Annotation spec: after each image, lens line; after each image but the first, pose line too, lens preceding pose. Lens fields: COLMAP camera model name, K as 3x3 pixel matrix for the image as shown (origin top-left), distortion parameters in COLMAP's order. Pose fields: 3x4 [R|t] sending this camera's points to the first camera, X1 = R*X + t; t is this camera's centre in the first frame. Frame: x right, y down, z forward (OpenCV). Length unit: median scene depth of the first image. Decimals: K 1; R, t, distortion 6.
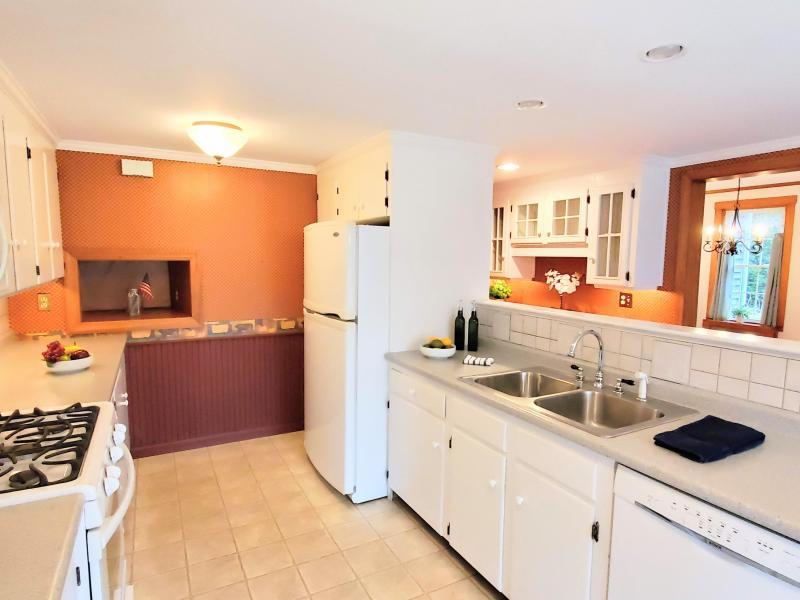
lens RADIAL K [[464.8, 0, 397.9], [0, 464.8, 312.1], [0, 0, 1]] dist [0.001815, 0.000815]
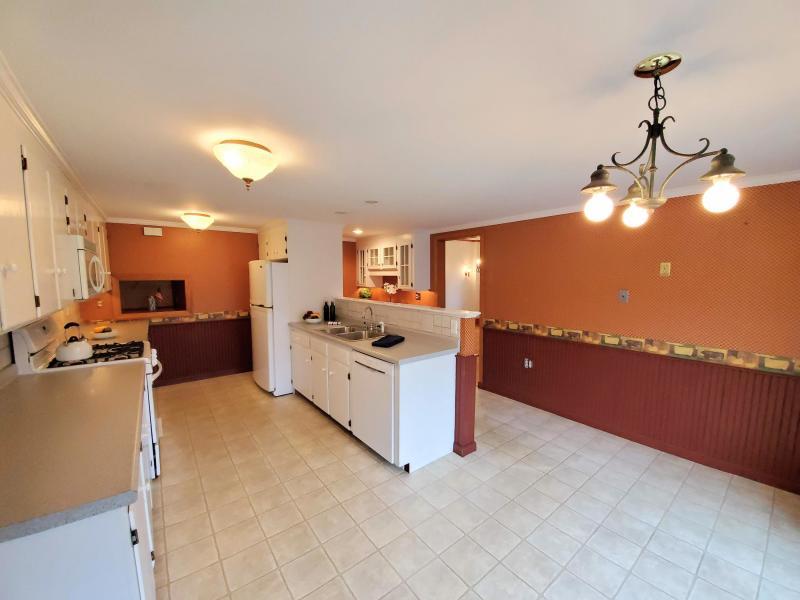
lens RADIAL K [[322.2, 0, 406.6], [0, 322.2, 310.5], [0, 0, 1]] dist [-0.012983, -0.000393]
pose [[0.983007, -0.029899, 0.181117, 0.195681], [0.031698, 0.999473, -0.007049, 0.048850], [-0.180811, 0.012670, 0.983436, -0.431250]]
